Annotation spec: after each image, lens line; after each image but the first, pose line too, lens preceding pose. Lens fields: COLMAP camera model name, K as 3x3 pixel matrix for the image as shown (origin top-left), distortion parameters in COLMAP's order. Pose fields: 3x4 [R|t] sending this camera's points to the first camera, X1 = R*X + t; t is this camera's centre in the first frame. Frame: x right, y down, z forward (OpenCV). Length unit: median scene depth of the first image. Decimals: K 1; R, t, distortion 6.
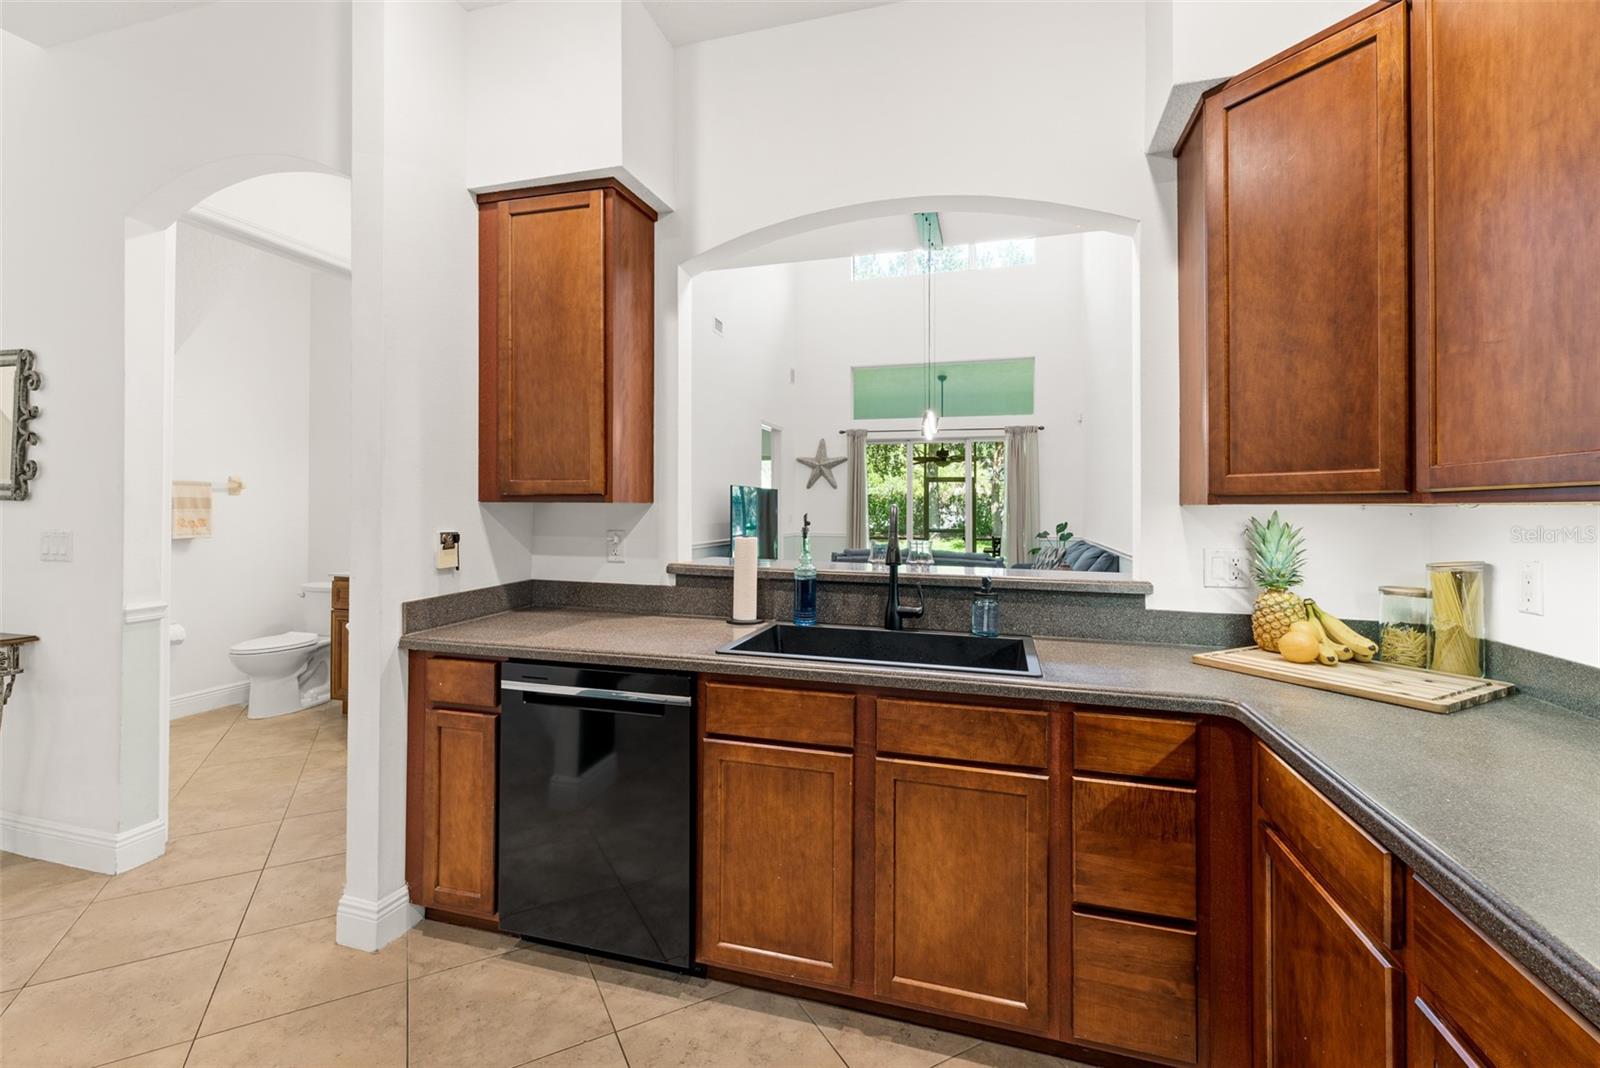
lens RADIAL K [[696.6, 0, 782.7], [0, 696.6, 500.0], [0, 0, 1]] dist [0.003466, 0.000227]
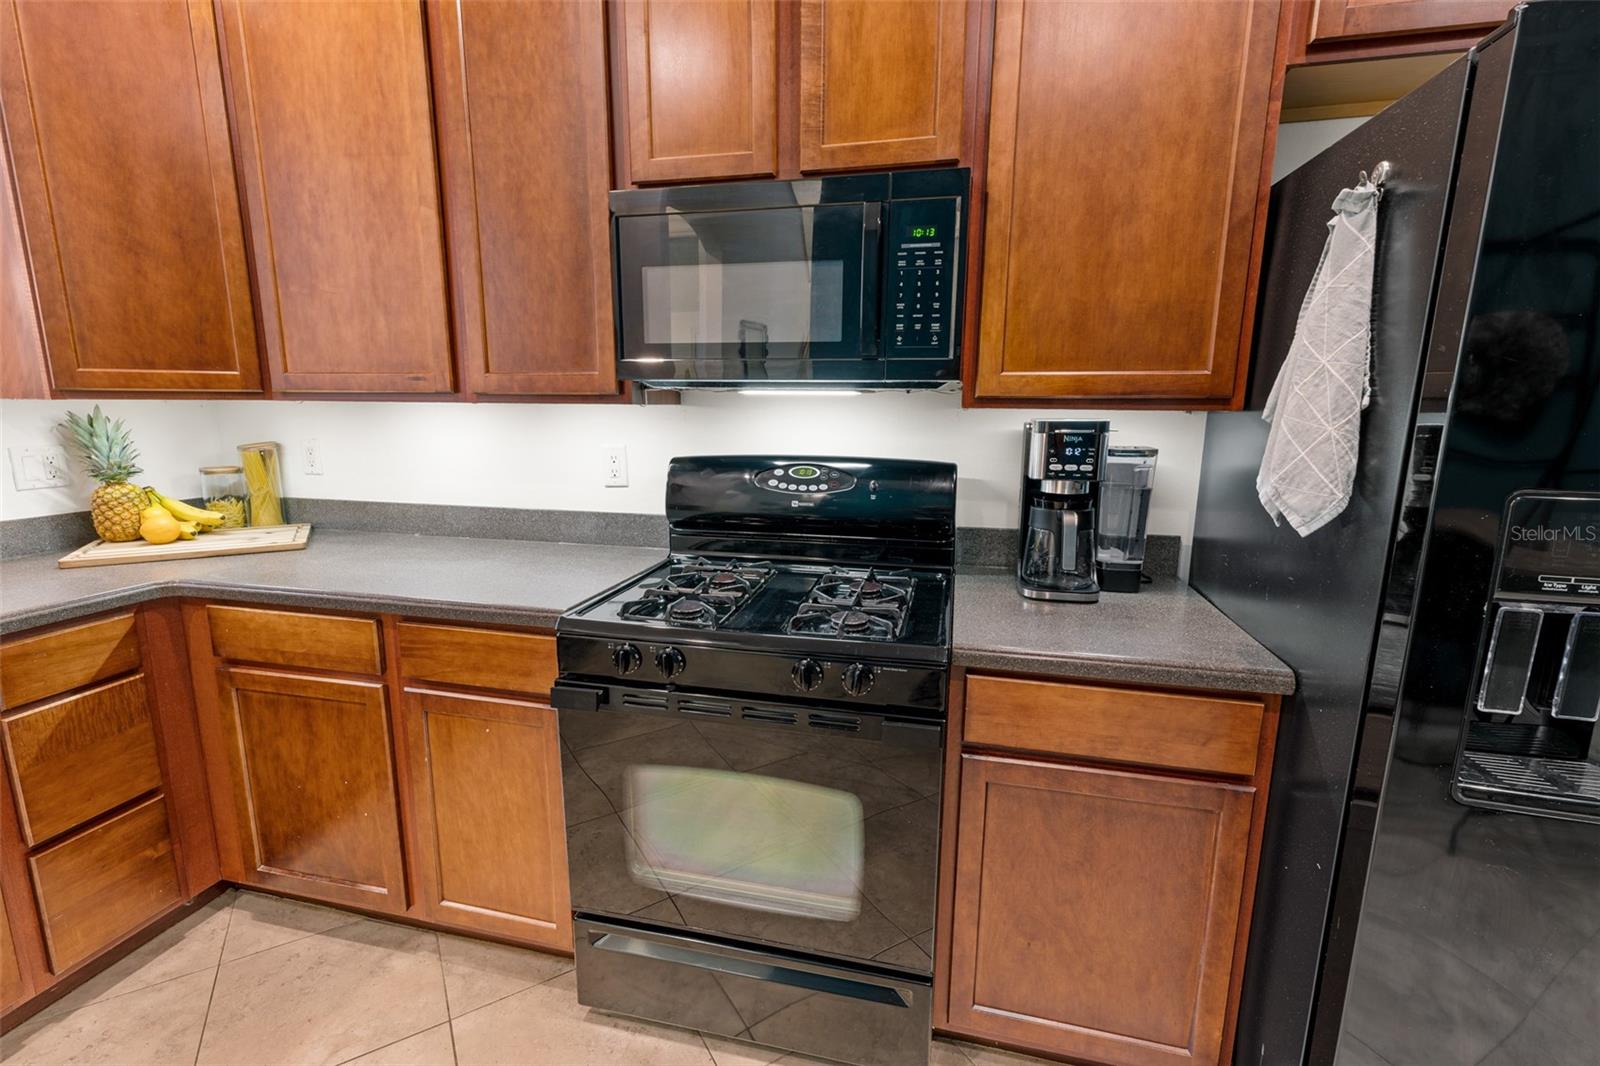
lens RADIAL K [[693.6, 0, 800.4], [0, 693.6, 527.4], [0, 0, 1]] dist [0.001315, -0.000168]
pose [[-0.063647, -0.185538, 0.980574, -0.352226], [-0.020058, 0.982605, 0.184620, -0.015055], [-0.997771, -0.007918, -0.066261, 0.050987]]
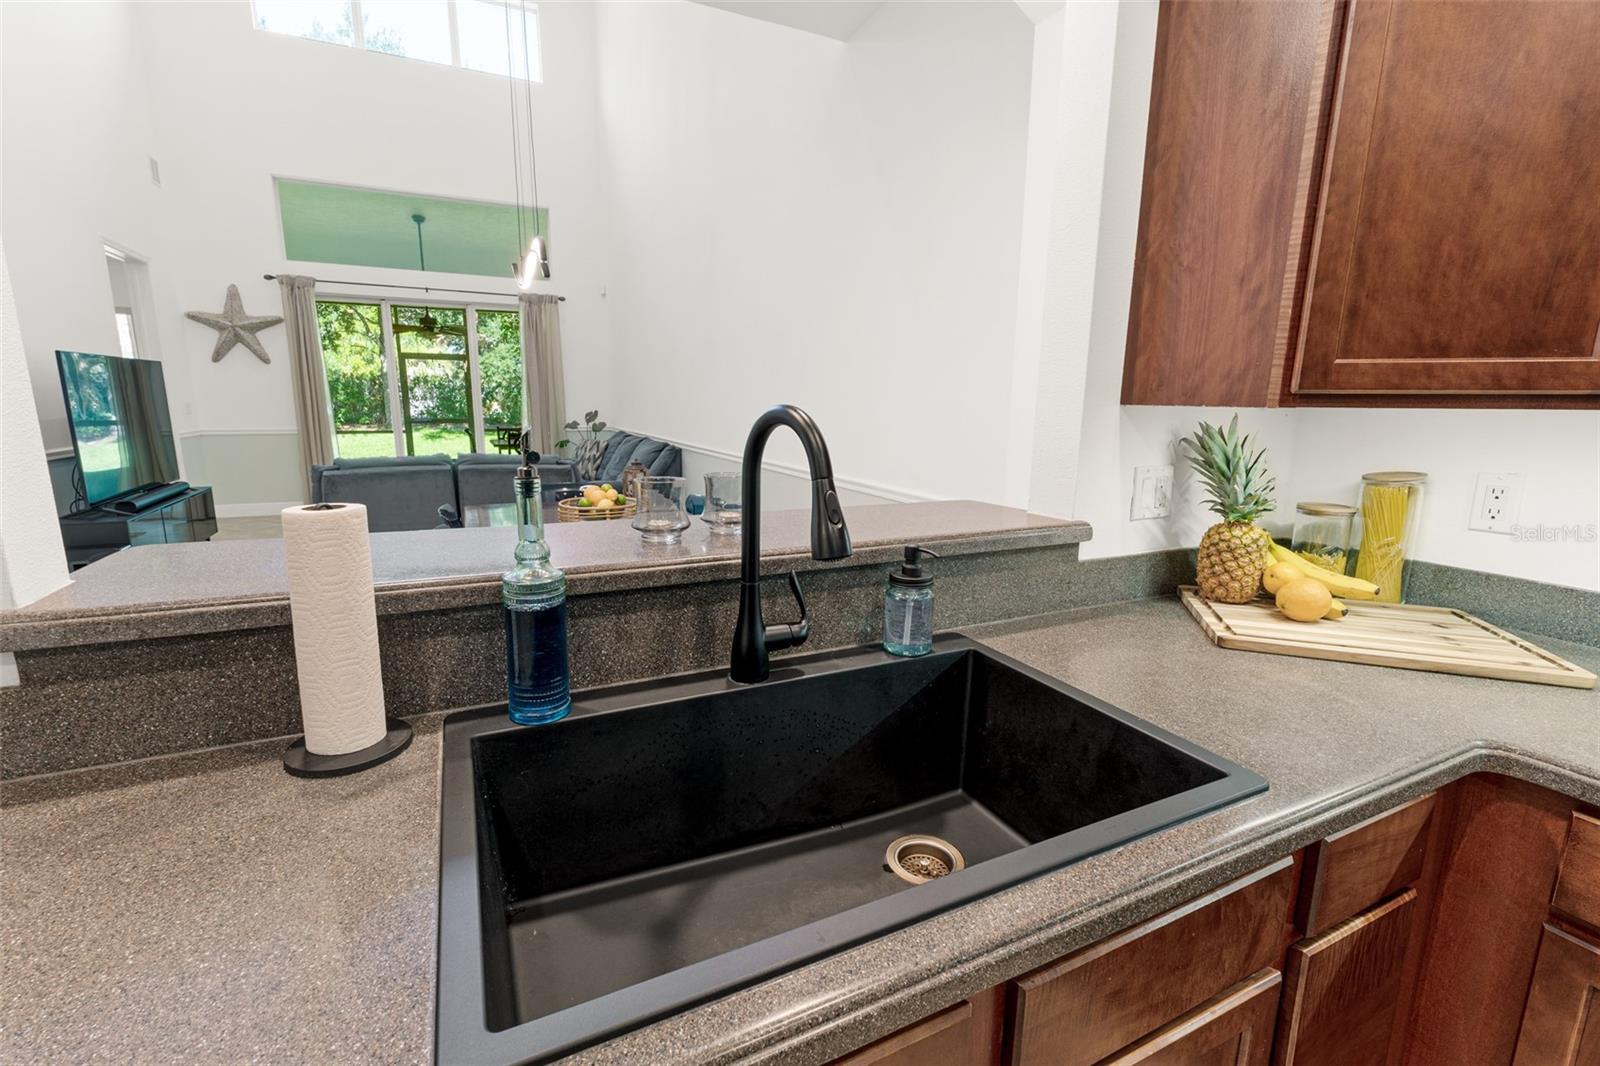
lens RADIAL K [[695.5, 0, 793.0], [0, 695.5, 531.4], [0, 0, 1]] dist [0.004227, 0.000041]
pose [[0.732931, -0.128365, 0.668083, -0.130956], [-0.013465, 0.979107, 0.202897, -0.005234], [-0.680170, -0.157705, 0.715890, 0.733576]]
